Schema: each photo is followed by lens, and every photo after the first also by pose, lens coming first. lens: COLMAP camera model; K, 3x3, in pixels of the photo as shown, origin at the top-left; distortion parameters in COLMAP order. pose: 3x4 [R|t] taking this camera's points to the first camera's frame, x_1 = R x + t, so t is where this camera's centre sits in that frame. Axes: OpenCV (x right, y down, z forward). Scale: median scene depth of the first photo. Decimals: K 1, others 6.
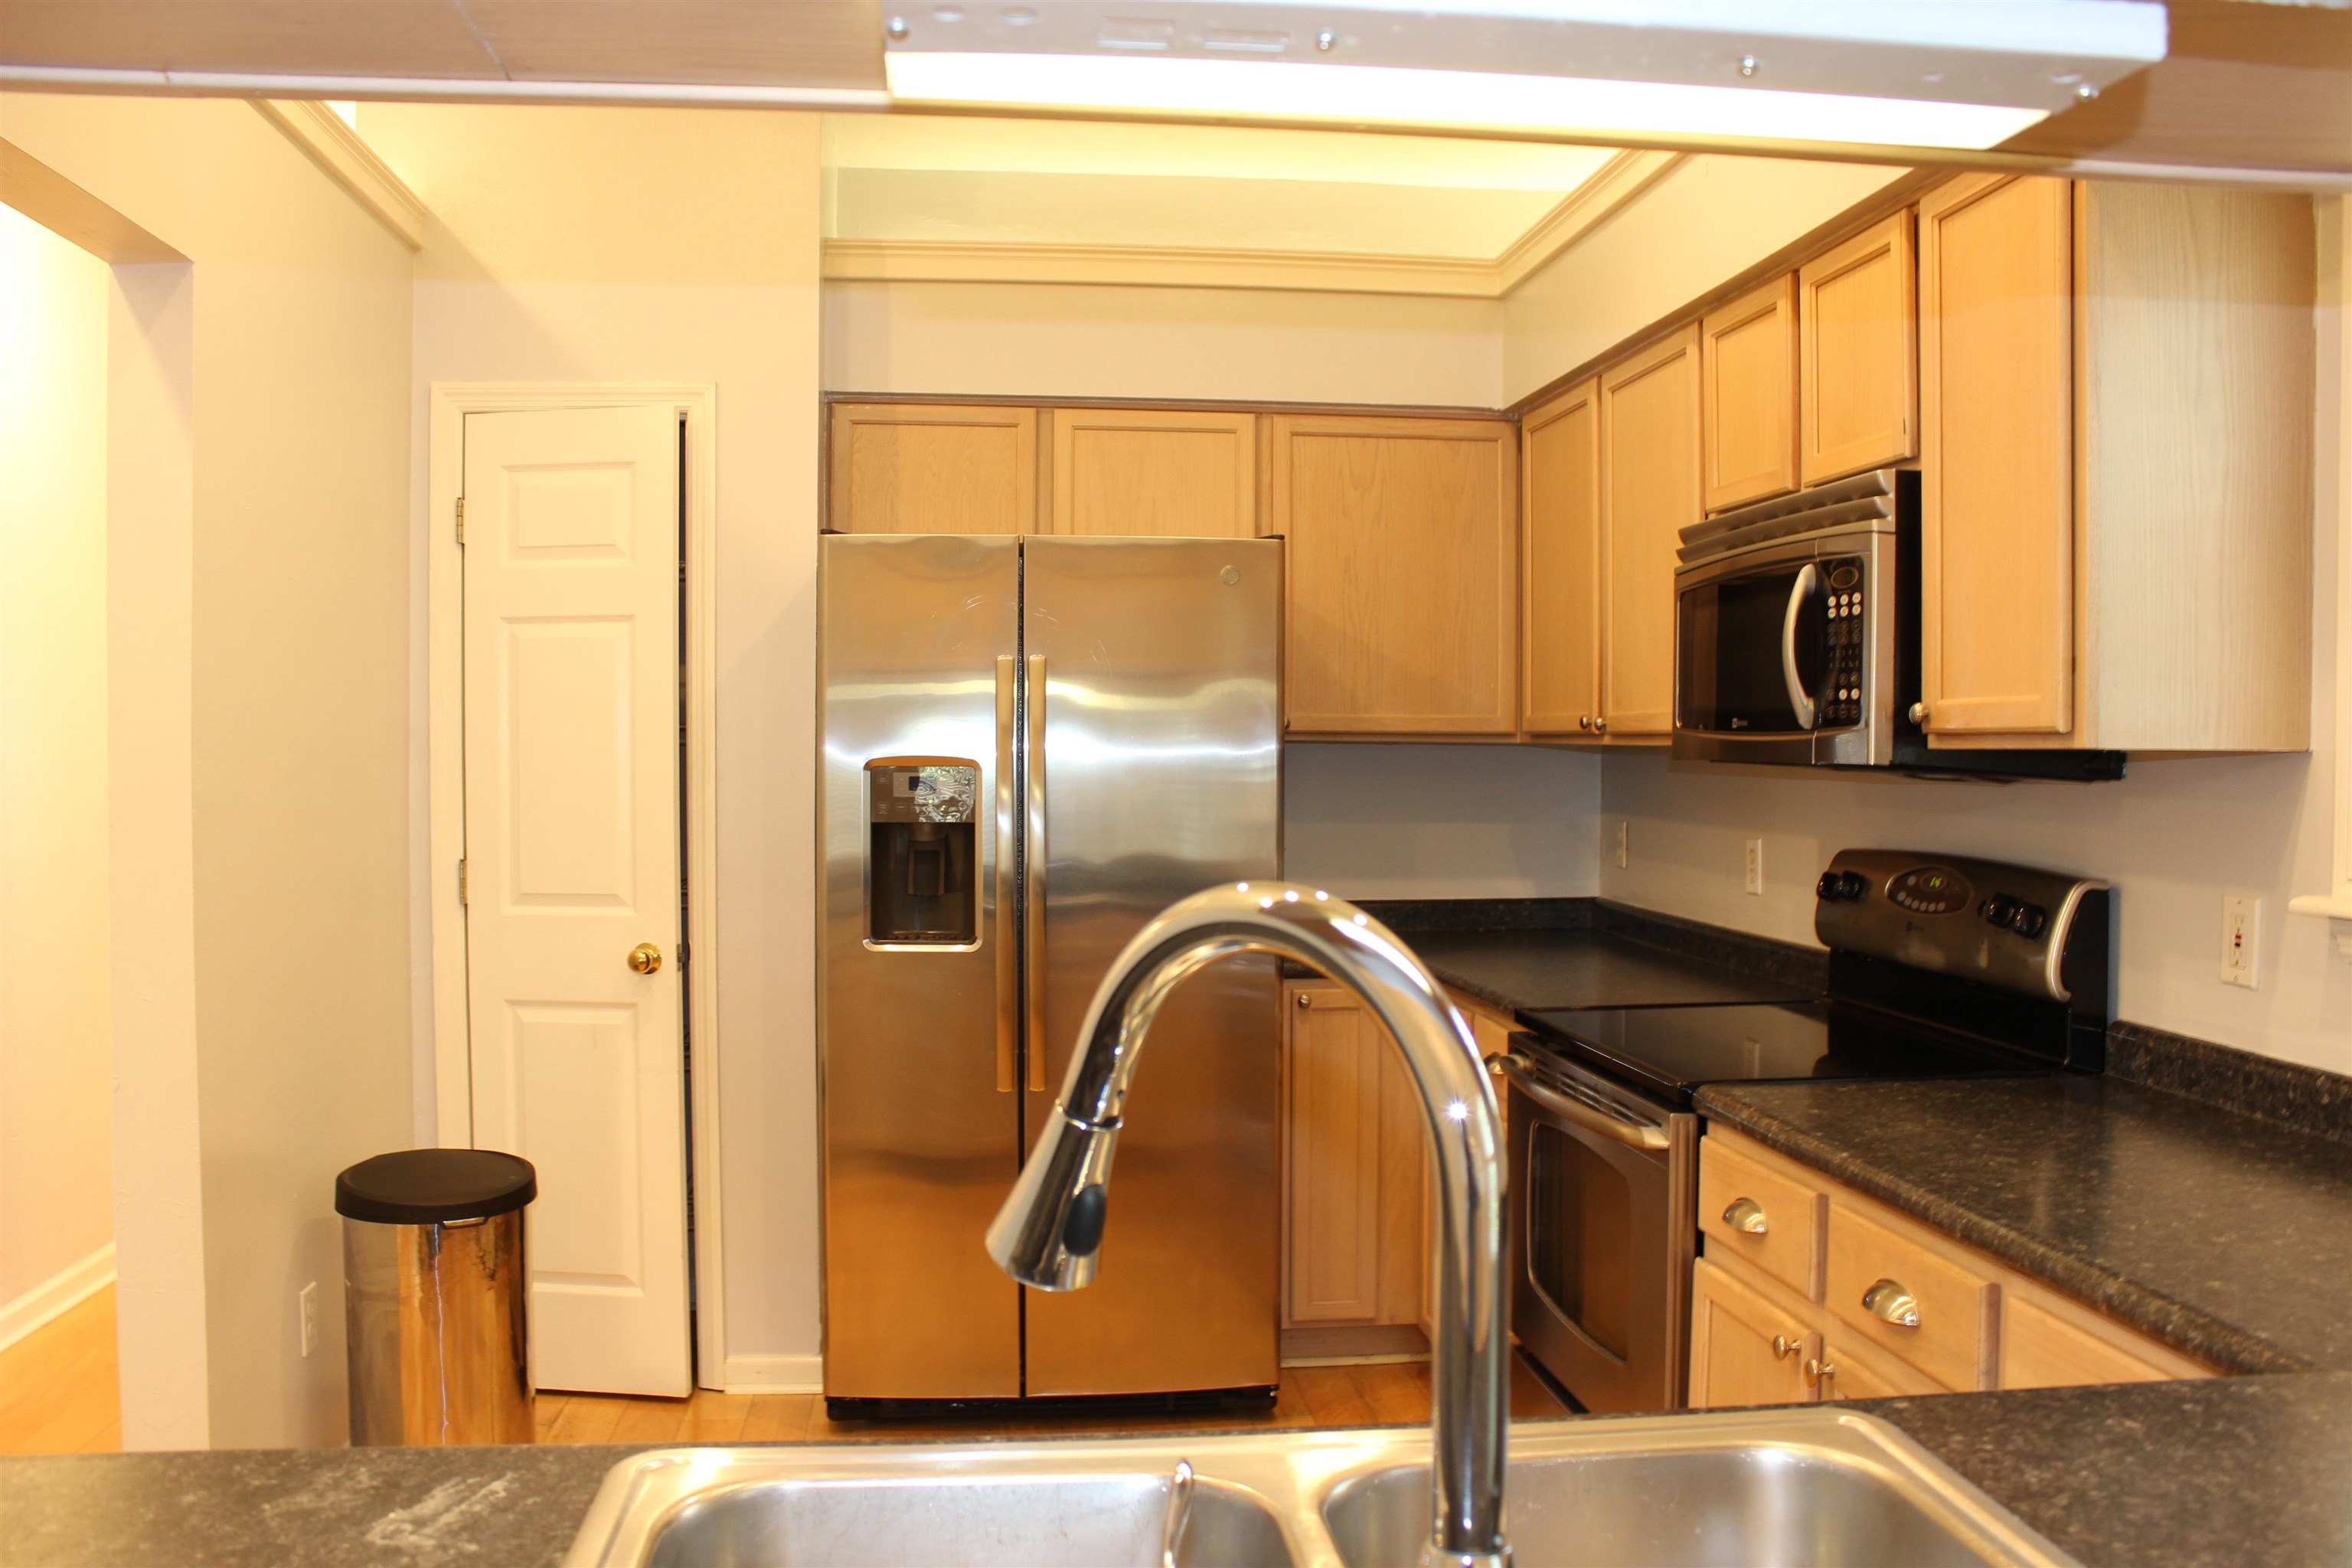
lens RADIAL K [[1924.9, 0, 1168.0], [0, 1924.9, 798.4], [0, 0, 1]] dist [-0.169868, 0.150539]
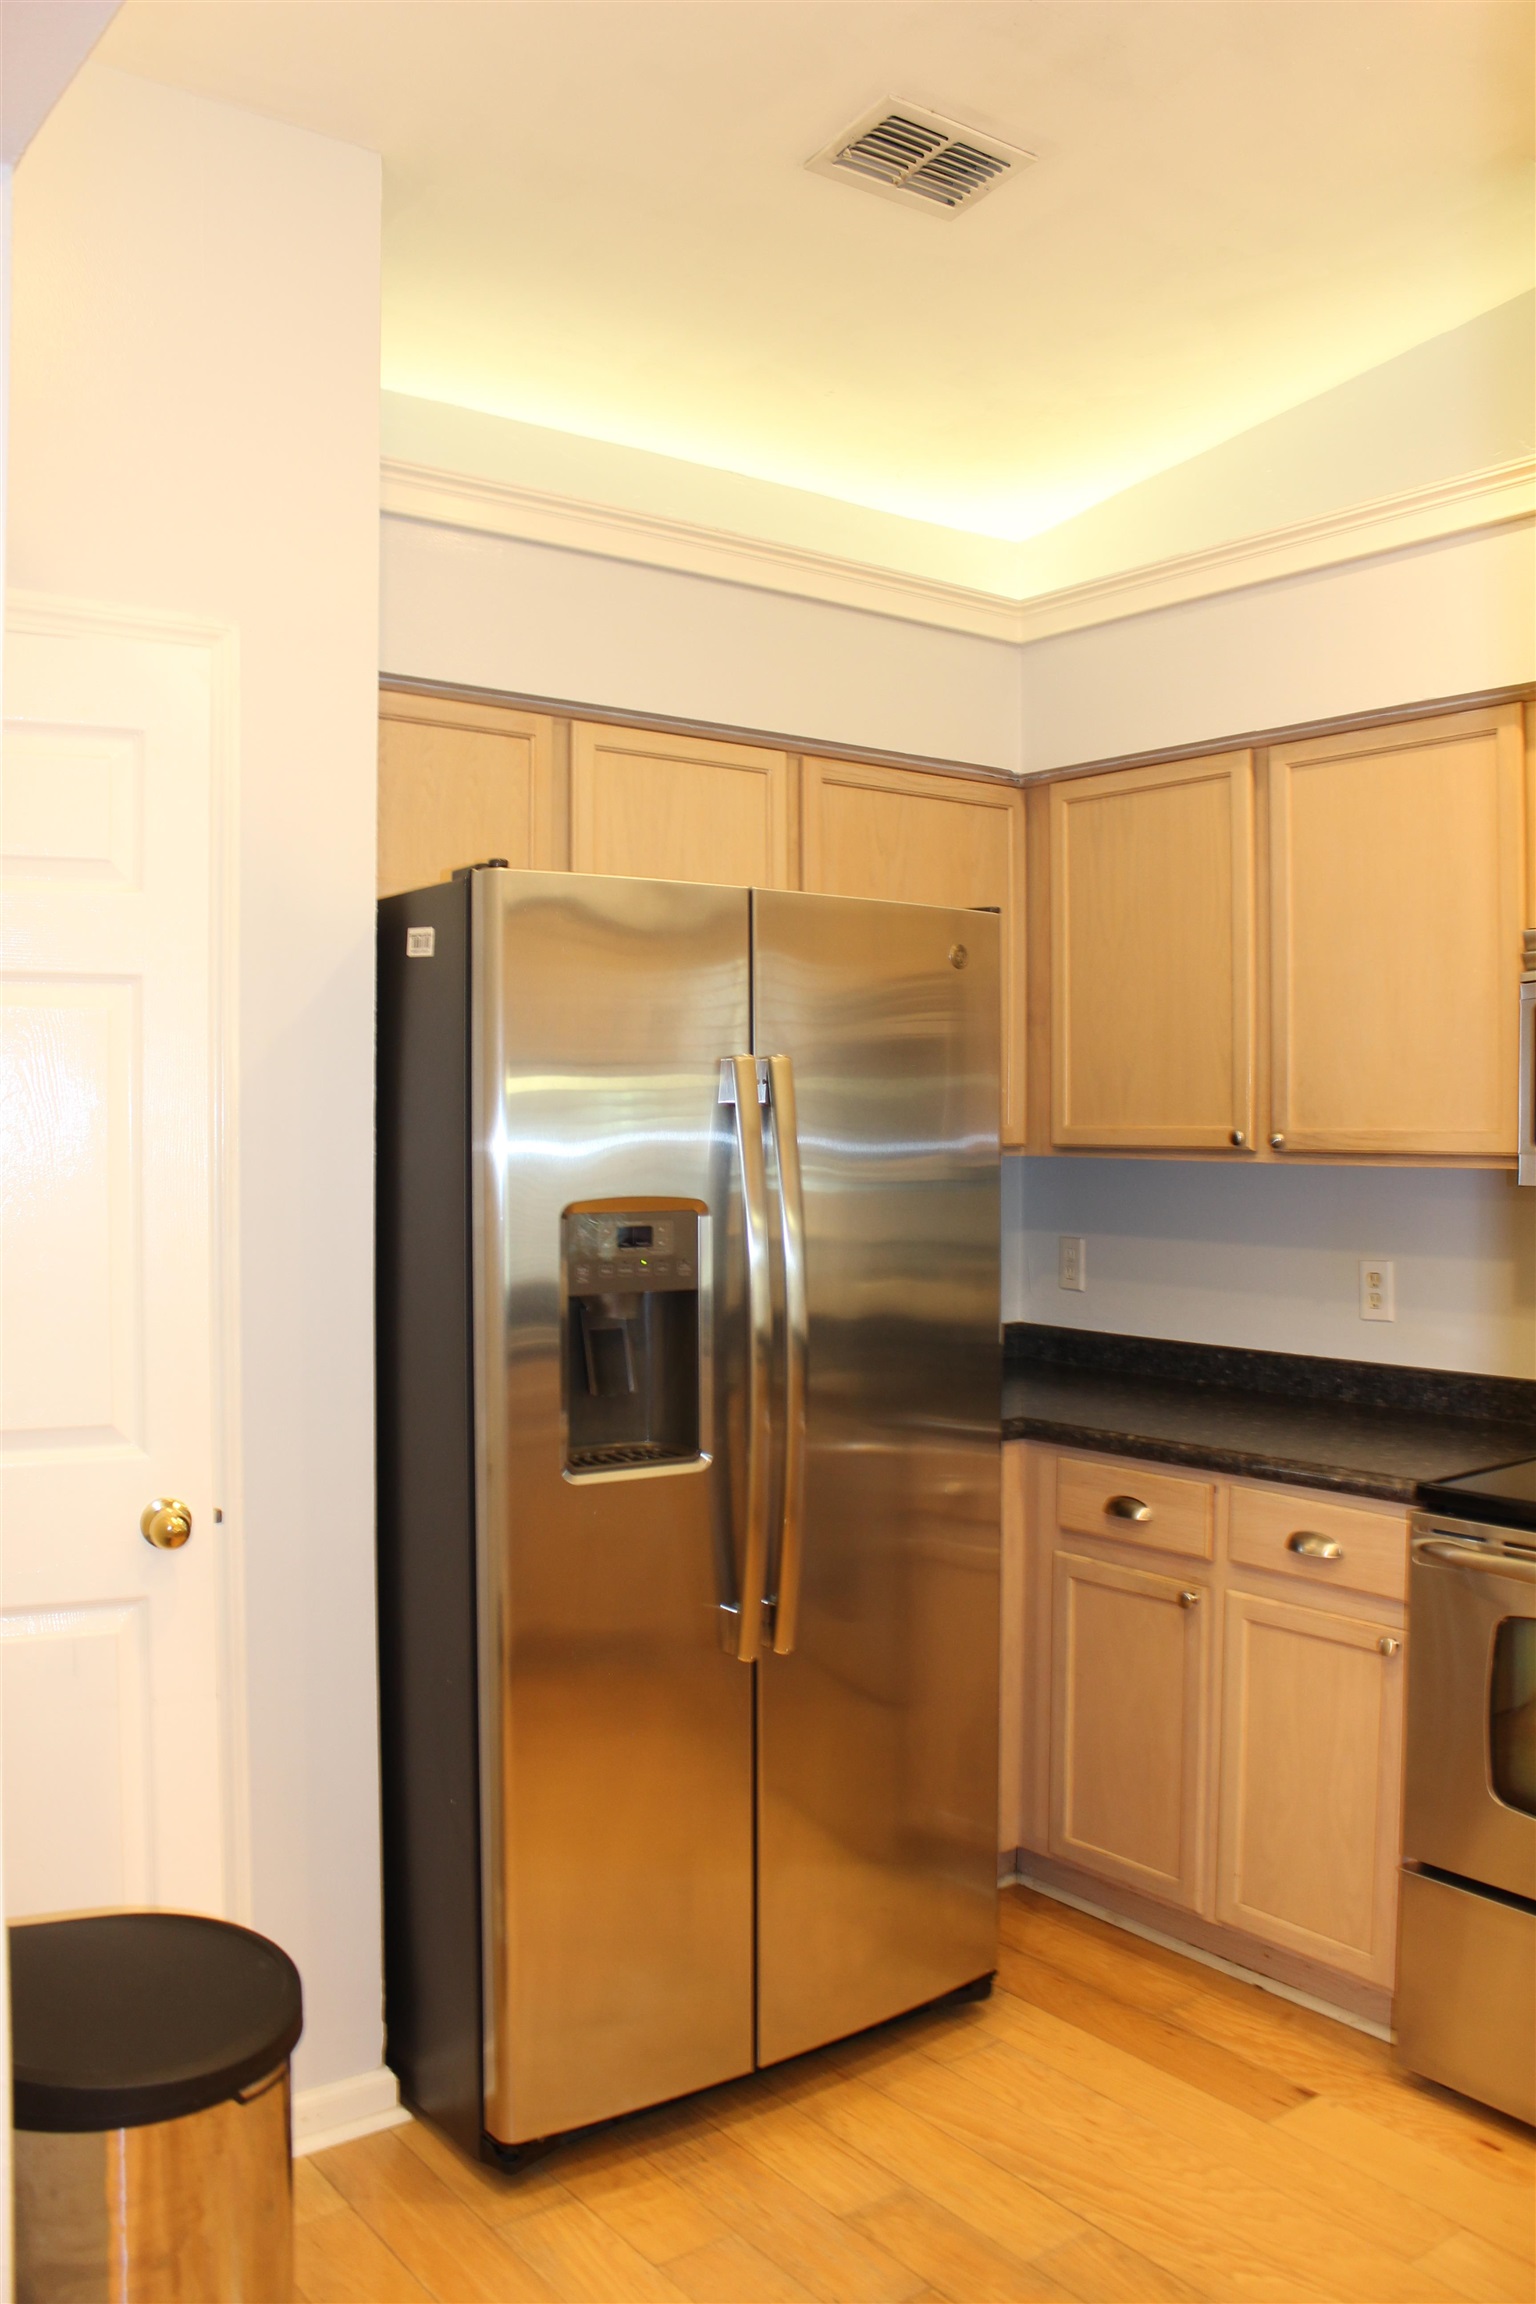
lens RADIAL K [[1885.6, 0, 740.4], [0, 1885.6, 1137.8], [0, 0, 1]] dist [-0.169868, 0.150539]
pose [[0.862729, -0.007477, 0.505611, -0.417268], [0.015908, 0.999797, -0.012359, -0.032988], [-0.505416, 0.018706, 0.862673, 0.373458]]
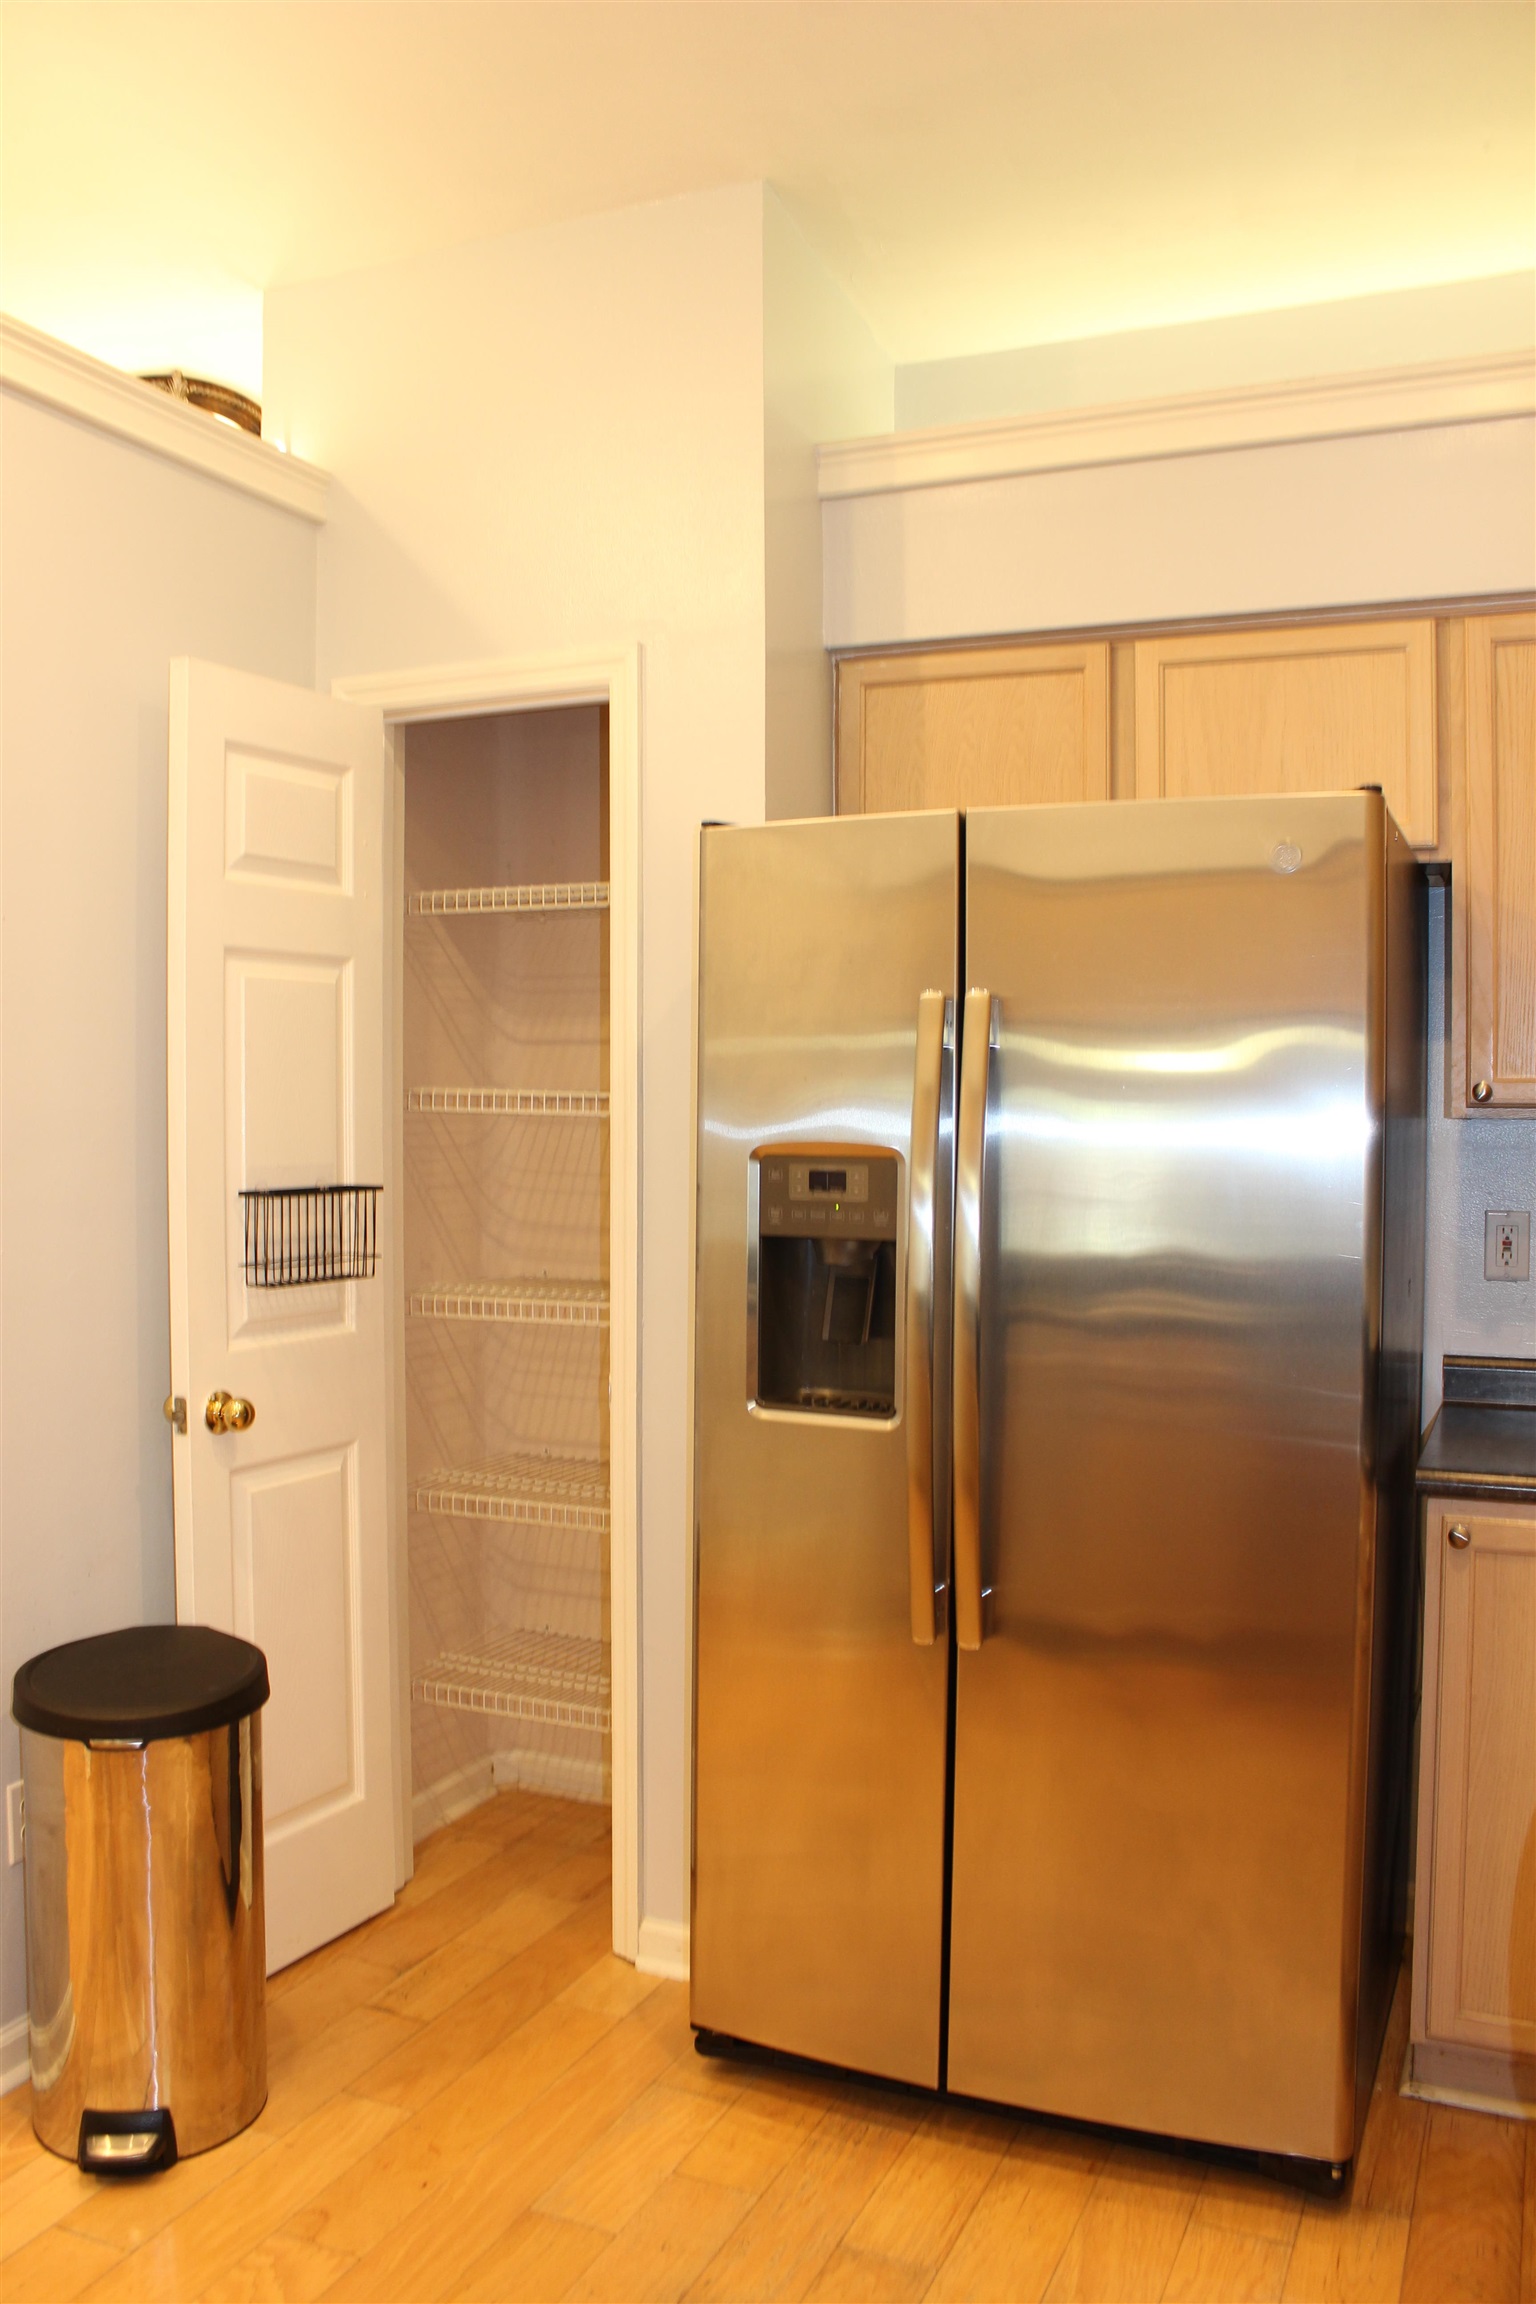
lens RADIAL K [[1885.6, 0, 740.4], [0, 1885.6, 1137.8], [0, 0, 1]] dist [-0.169868, 0.150539]
pose [[0.862691, 0.010410, -0.505624, 0.177962], [-0.014570, 0.999885, -0.004274, -0.019066], [0.505521, 0.011054, 0.862743, 0.382279]]
